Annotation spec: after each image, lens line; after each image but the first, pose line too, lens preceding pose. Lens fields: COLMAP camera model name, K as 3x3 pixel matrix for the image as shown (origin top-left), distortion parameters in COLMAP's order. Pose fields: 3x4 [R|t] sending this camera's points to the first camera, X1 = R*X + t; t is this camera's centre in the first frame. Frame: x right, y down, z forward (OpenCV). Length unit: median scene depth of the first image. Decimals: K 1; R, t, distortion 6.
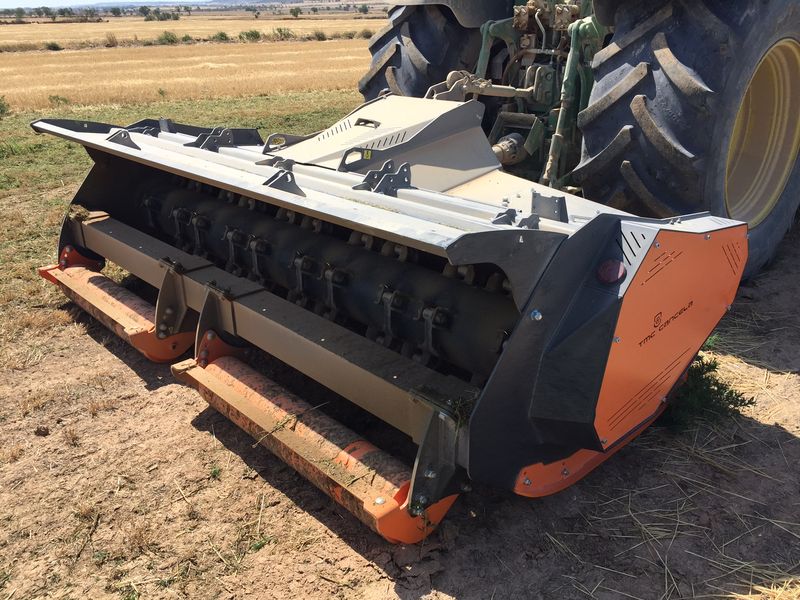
lens RADIAL K [[688.2, 0, 401.0], [0, 688.2, 302.4], [0, 0, 1]] dist [0.063754, -0.075951]
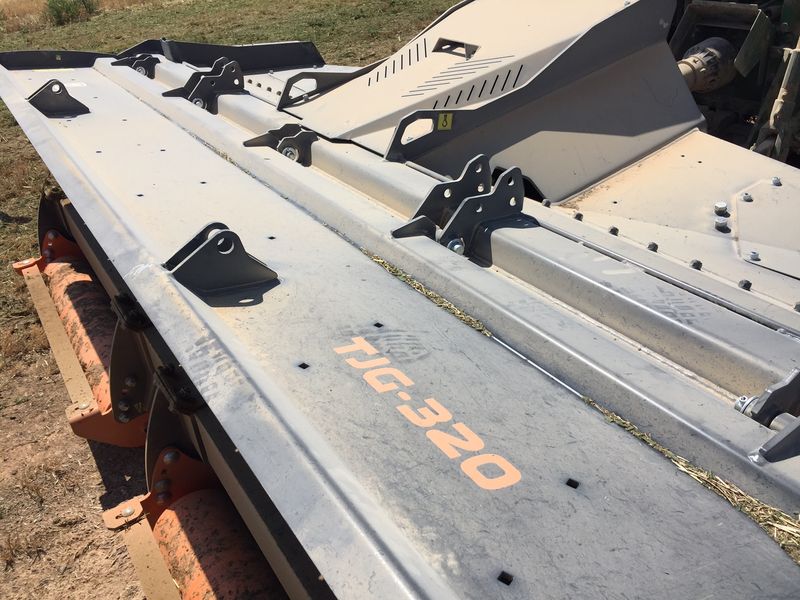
lens RADIAL K [[688.2, 0, 399.7], [0, 688.2, 298.4], [0, 0, 1]] dist [0.063754, -0.075951]
pose [[0.983228, 0.023377, -0.180877, 0.014587], [0.005935, 0.987126, 0.159836, -0.149112], [0.182285, -0.158229, 0.970431, 0.414858]]
